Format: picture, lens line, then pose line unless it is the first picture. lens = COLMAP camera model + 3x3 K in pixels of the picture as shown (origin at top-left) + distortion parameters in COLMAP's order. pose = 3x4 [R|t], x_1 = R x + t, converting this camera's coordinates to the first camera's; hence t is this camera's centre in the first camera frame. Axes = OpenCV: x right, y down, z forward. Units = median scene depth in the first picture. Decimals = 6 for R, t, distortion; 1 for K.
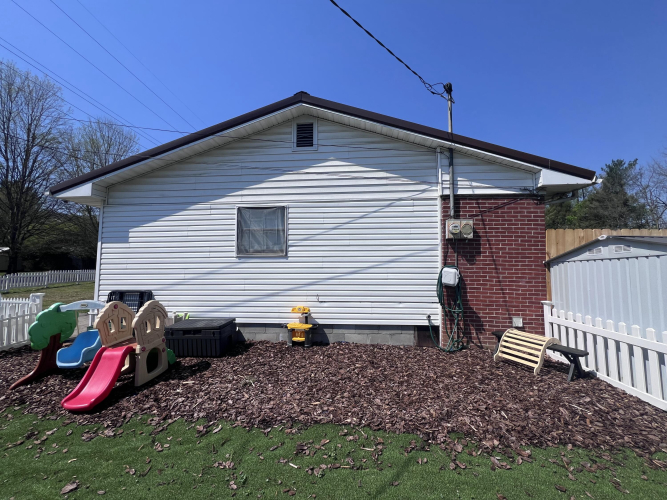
lens RADIAL K [[264.8, 0, 334.0], [0, 264.8, 249.0], [0, 0, 1]] dist [-0.000756, 0.000405]
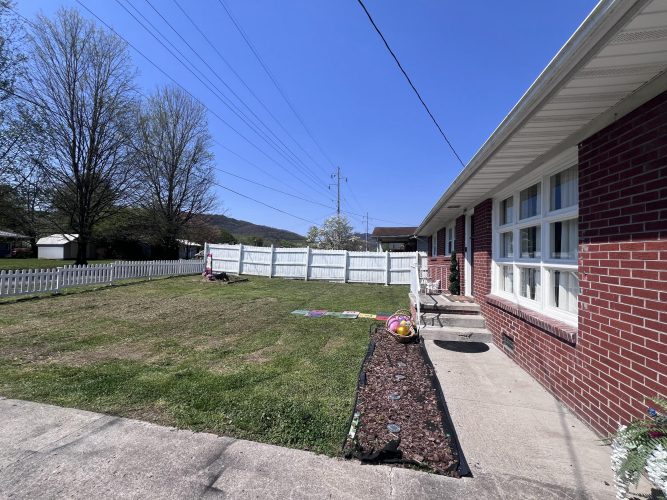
lens RADIAL K [[264.8, 0, 335.2], [0, 264.8, 249.8], [0, 0, 1]] dist [-0.000756, 0.000405]
pose [[0.990904, 0.011751, -0.134059, -0.276197], [-0.006505, 0.999198, 0.039507, 0.005236], [0.134416, -0.038276, 0.990185, 0.247750]]
